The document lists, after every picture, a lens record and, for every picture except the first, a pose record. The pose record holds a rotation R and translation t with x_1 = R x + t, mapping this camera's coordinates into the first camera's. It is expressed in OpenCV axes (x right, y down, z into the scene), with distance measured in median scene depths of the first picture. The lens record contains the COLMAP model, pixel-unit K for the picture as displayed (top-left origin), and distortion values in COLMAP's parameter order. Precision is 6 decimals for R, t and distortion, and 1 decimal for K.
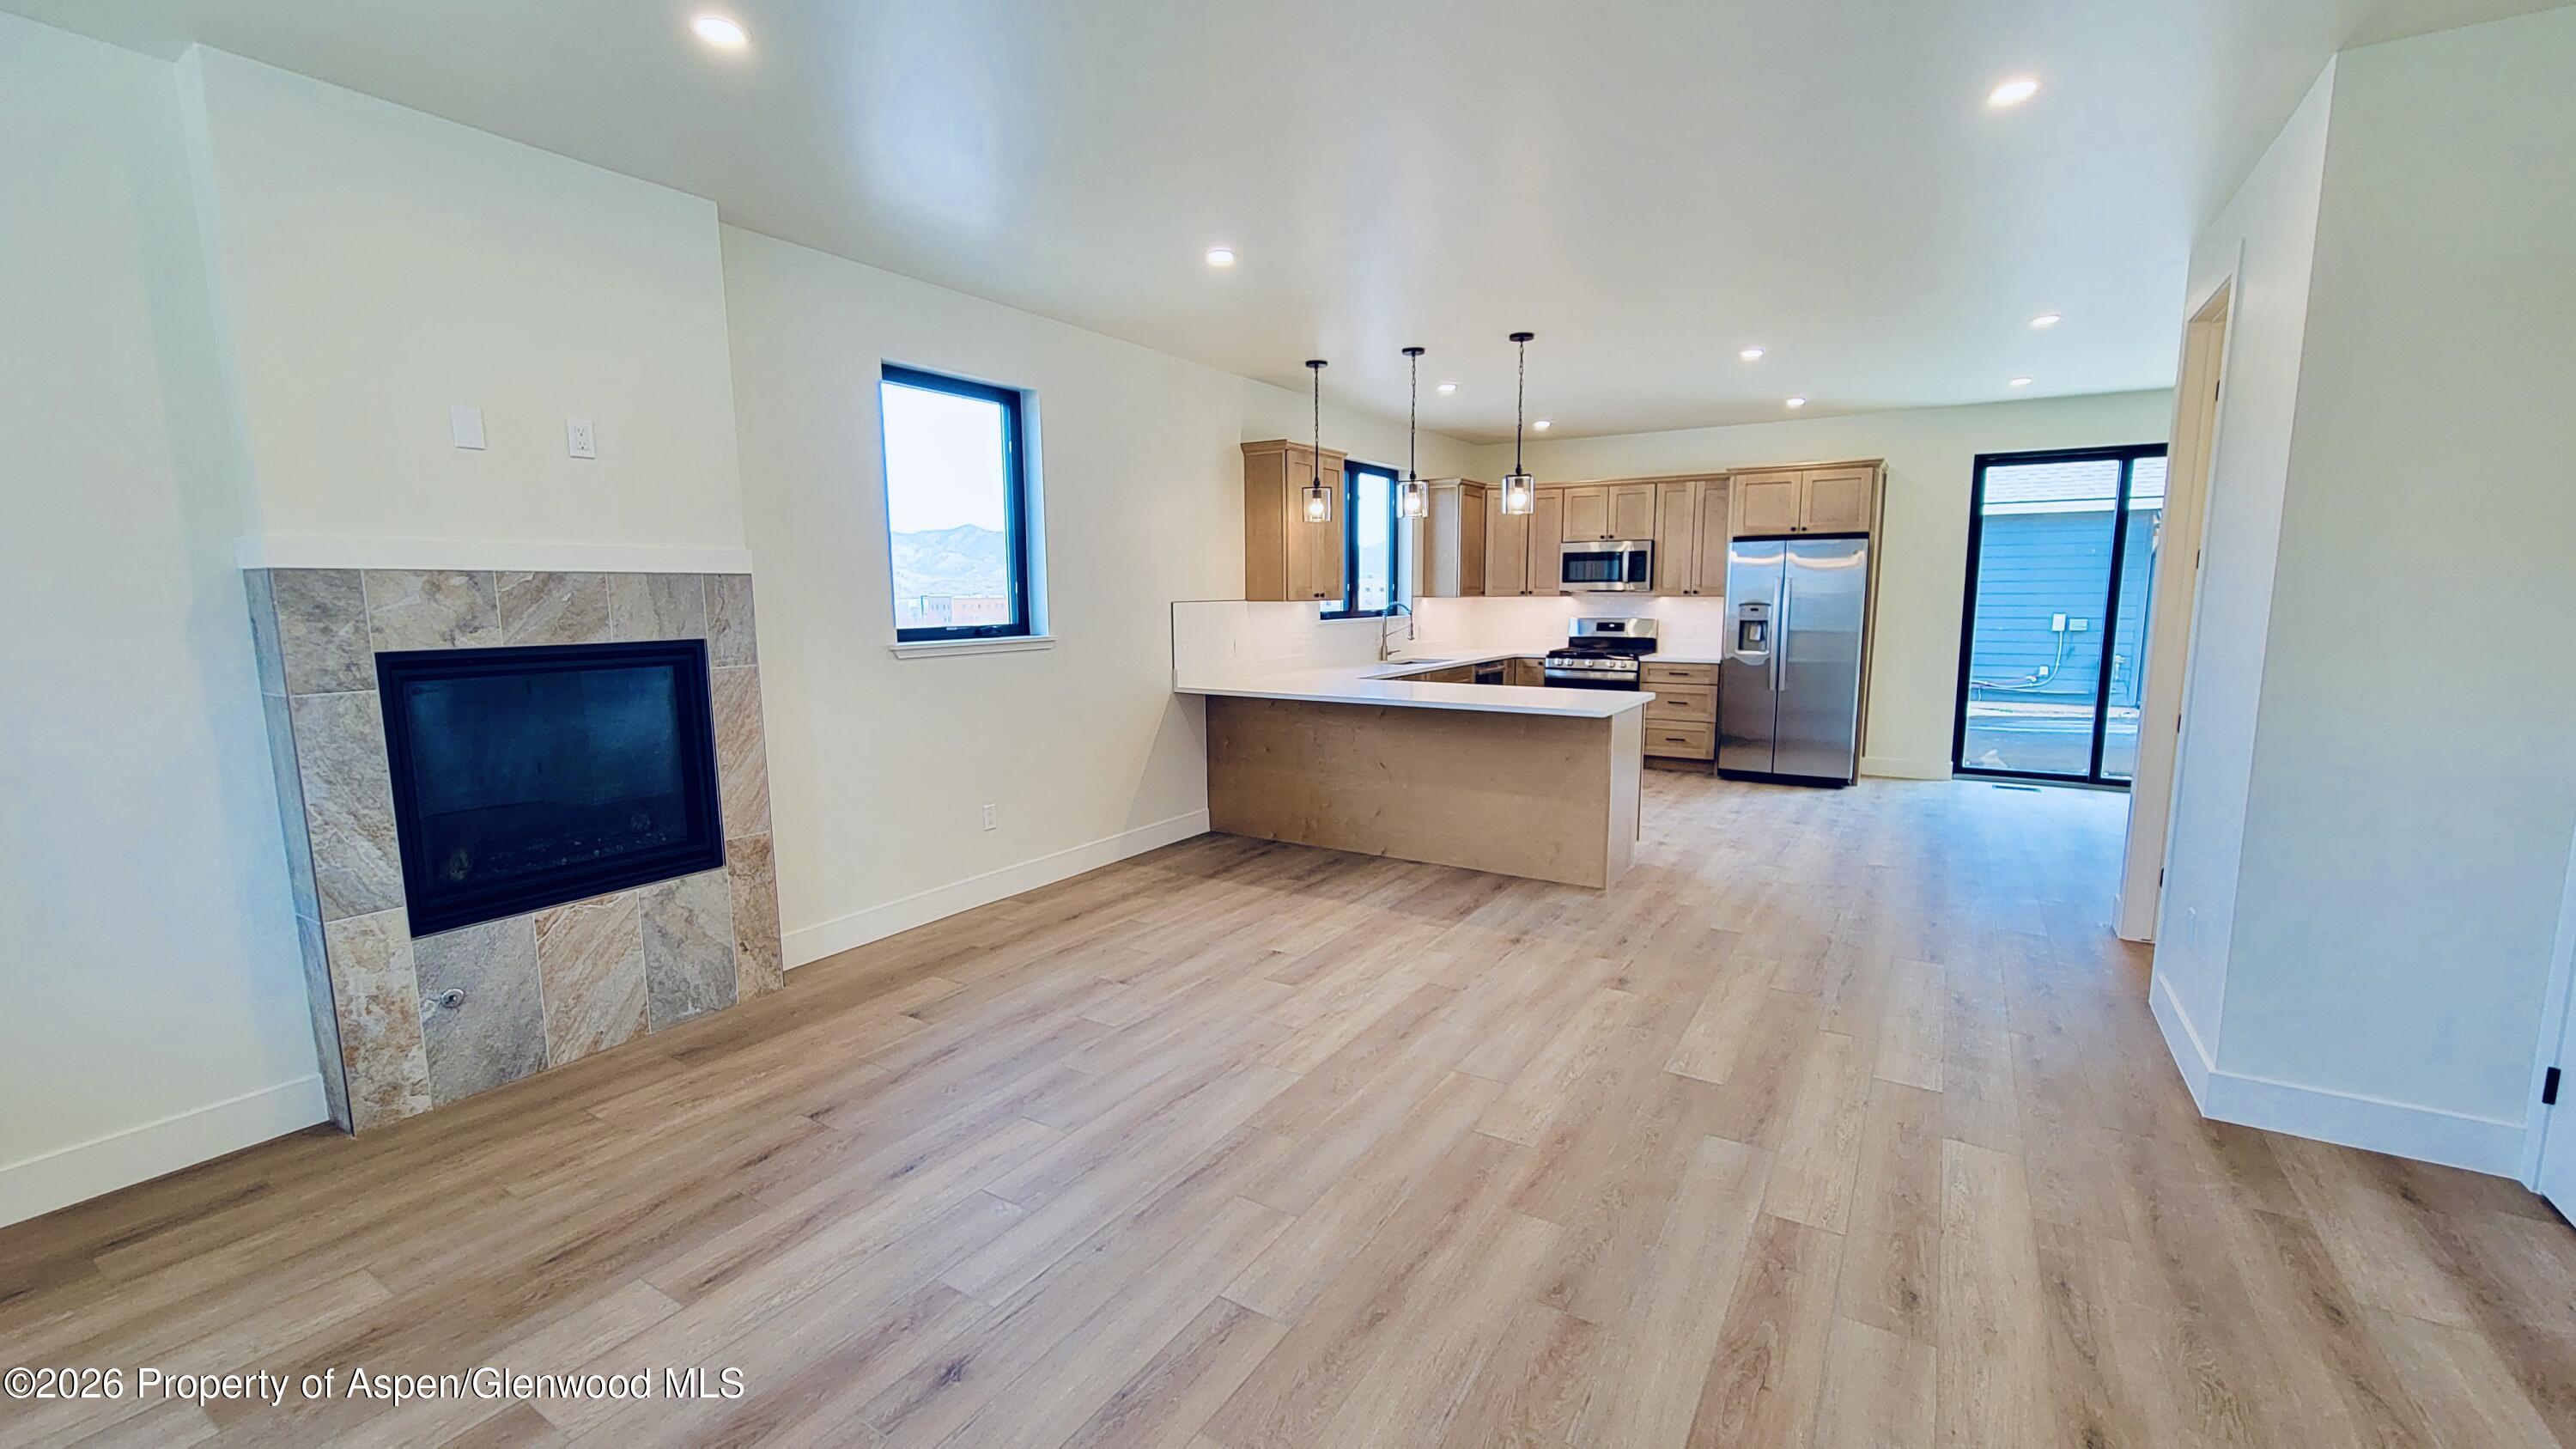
lens RADIAL K [[1045.6, 0, 1299.5], [0, 1045.6, 735.3], [0, 0, 1]] dist [-0.000635, -0.000122]
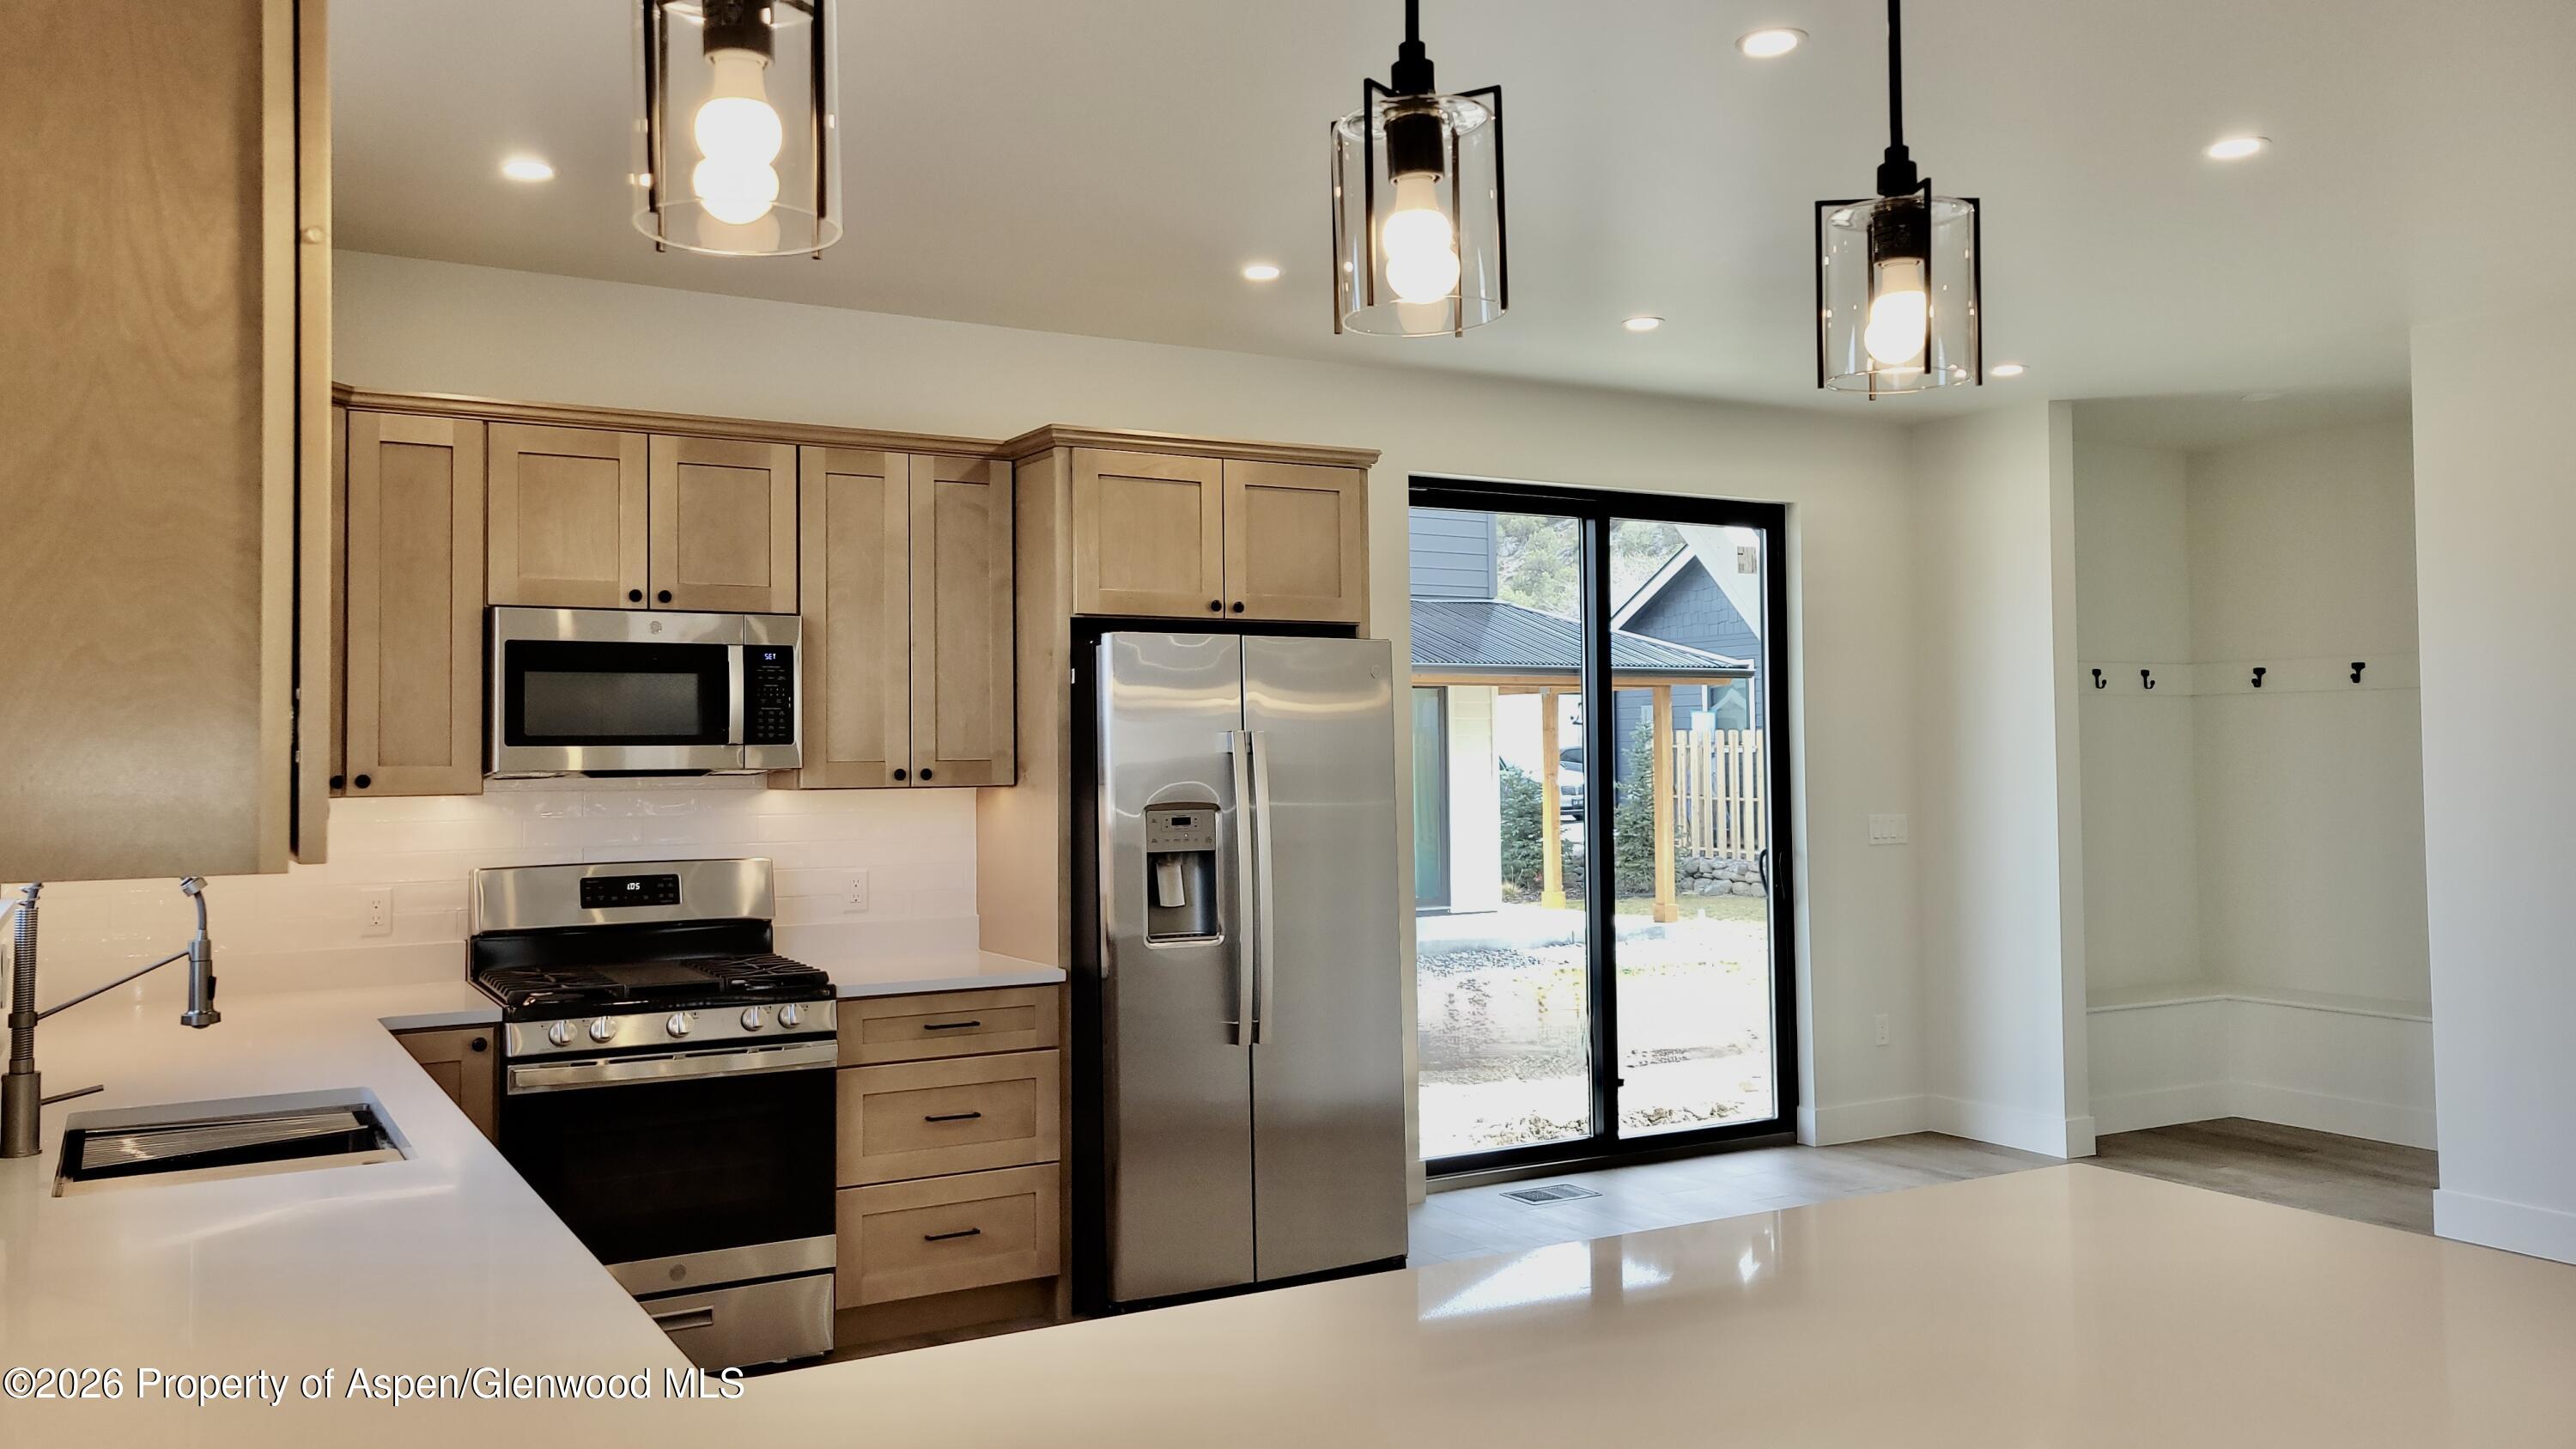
lens RADIAL K [[1923.2, 0, 1292.9], [0, 1923.2, 684.9], [0, 0, 1]] dist [0.002579, -0.000424]
pose [[0.471086, 0.034600, 0.881408, -0.236689], [0.126802, 0.986196, -0.106485, -0.178138], [-0.872926, 0.161928, 0.460196, 1.281206]]
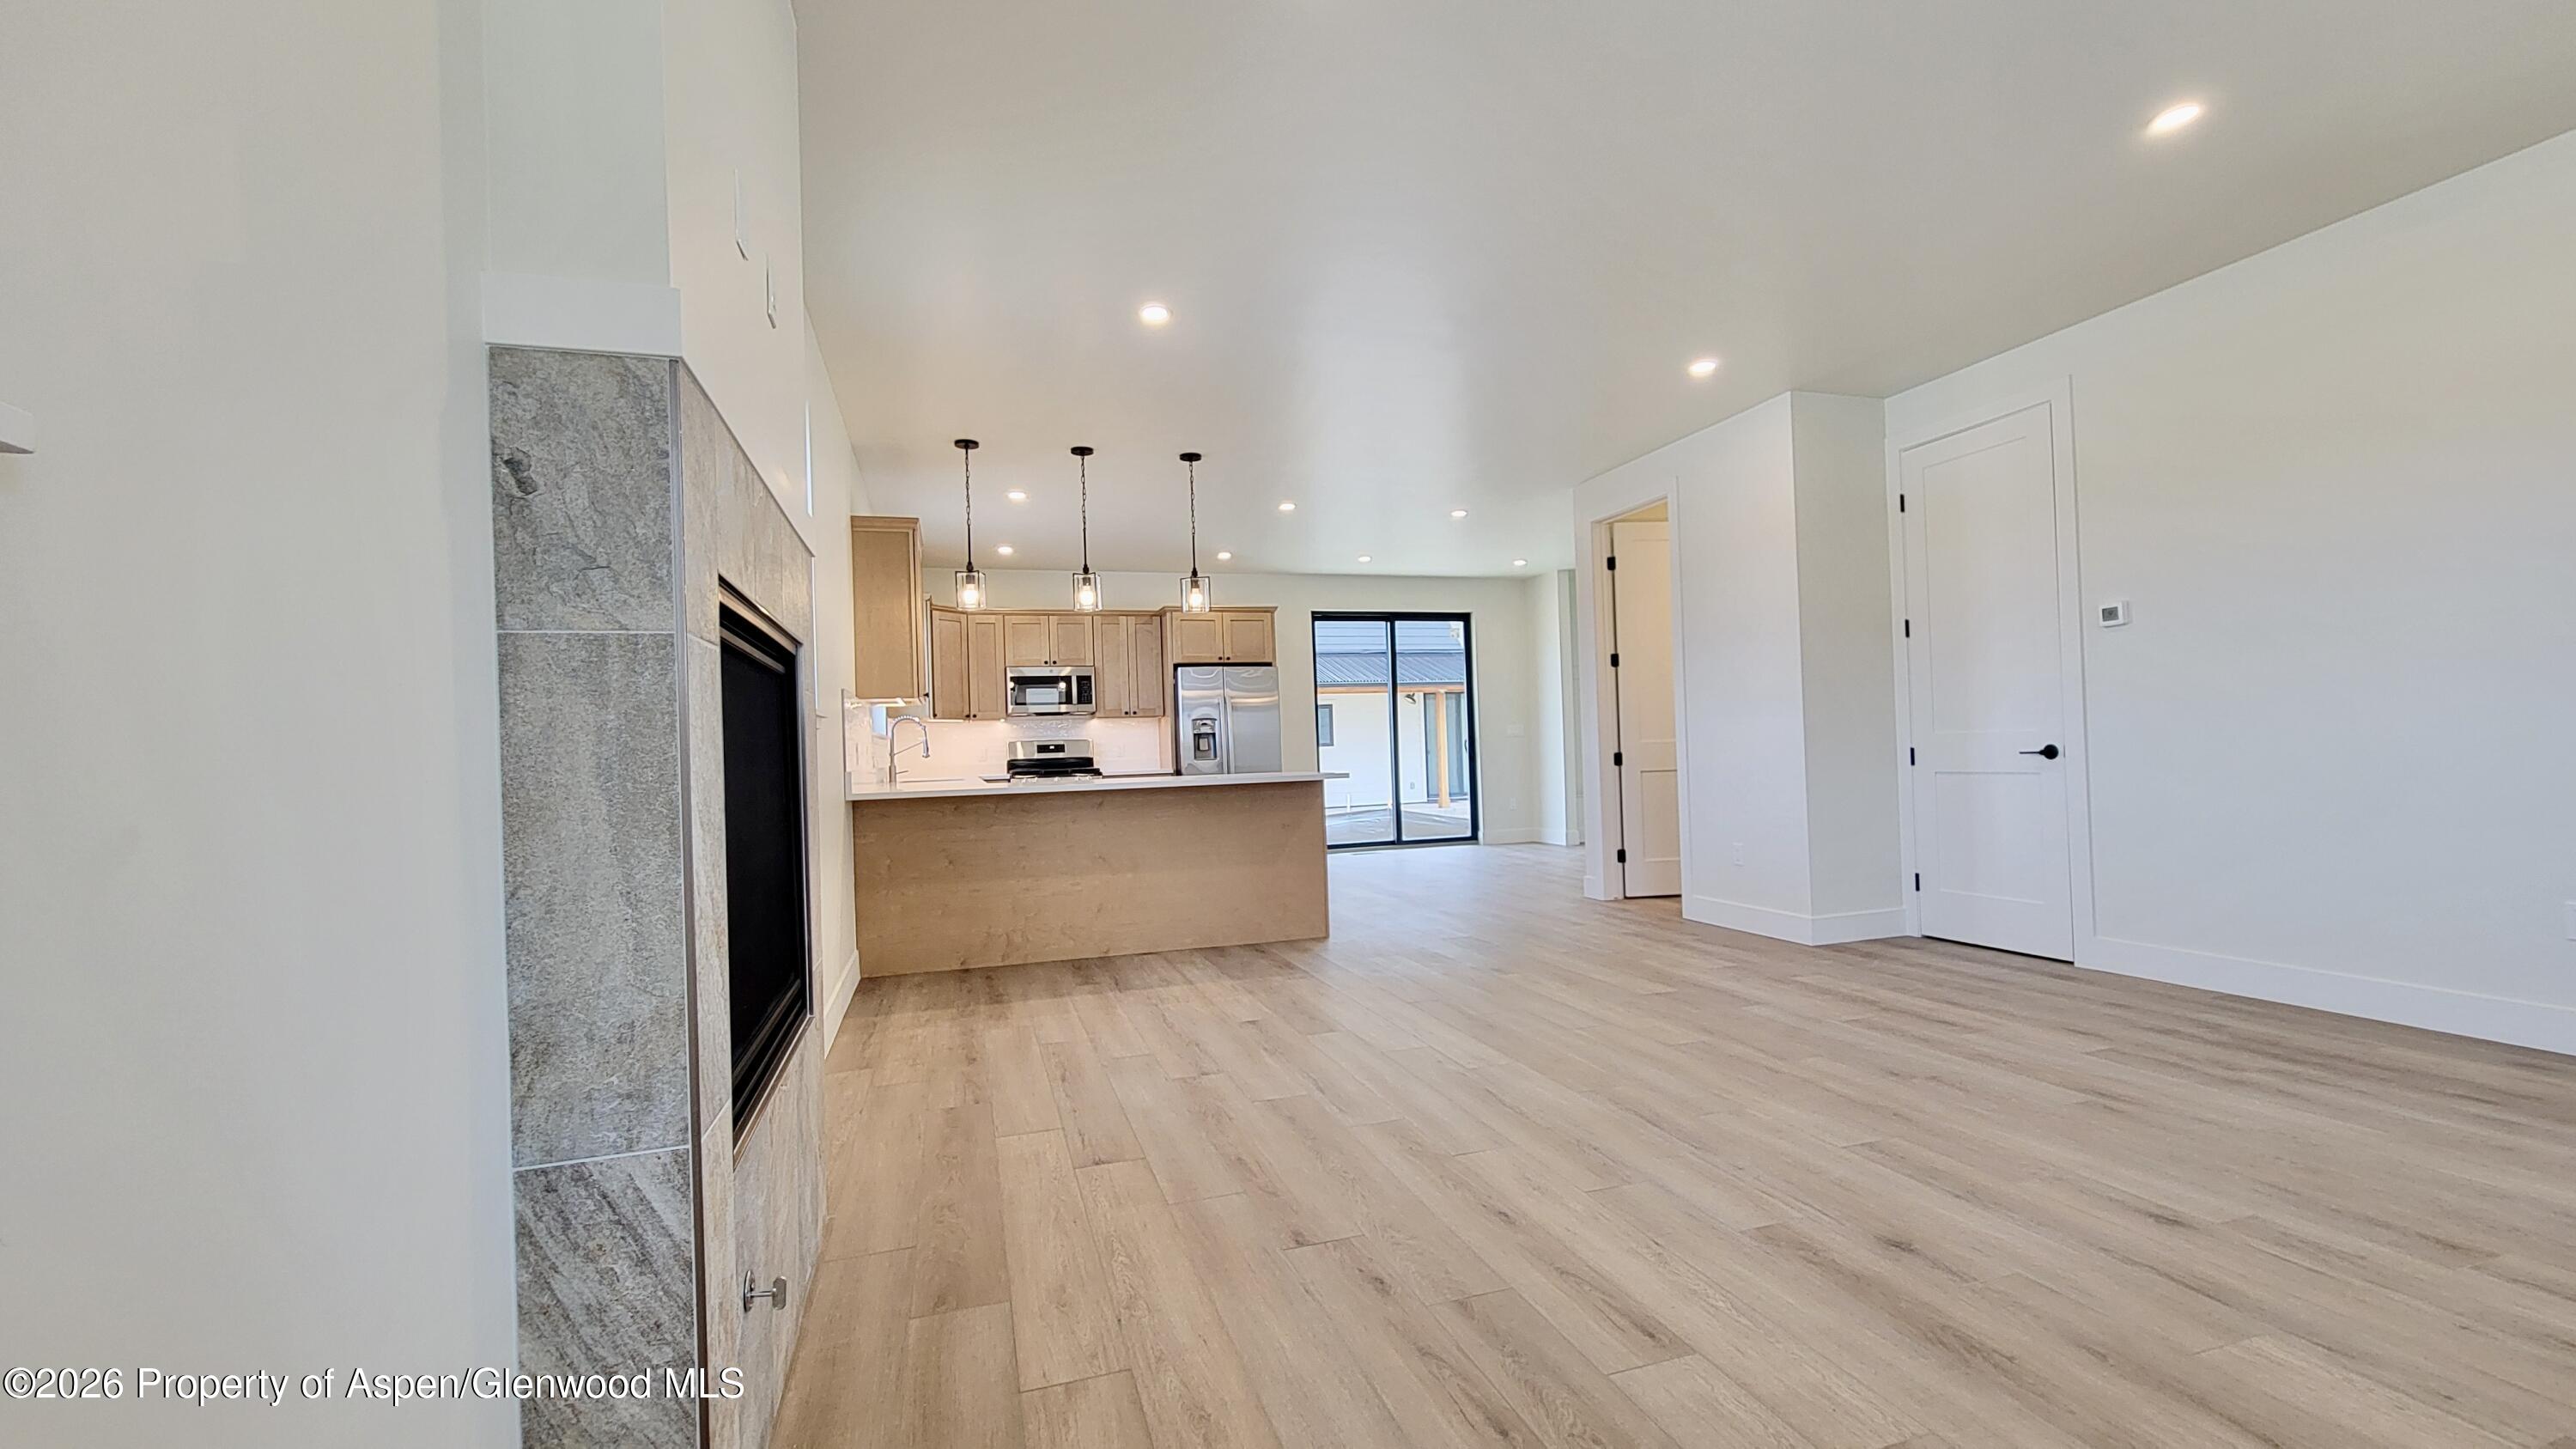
lens RADIAL K [[1045.6, 0, 1299.5], [0, 1045.6, 735.3], [0, 0, 1]] dist [-0.000635, -0.000122]
pose [[0.647013, -0.005204, 0.762461, -0.755663], [0.134837, 0.984998, -0.107698, 0.063880], [-0.750462, 0.172490, 0.638008, 0.338121]]
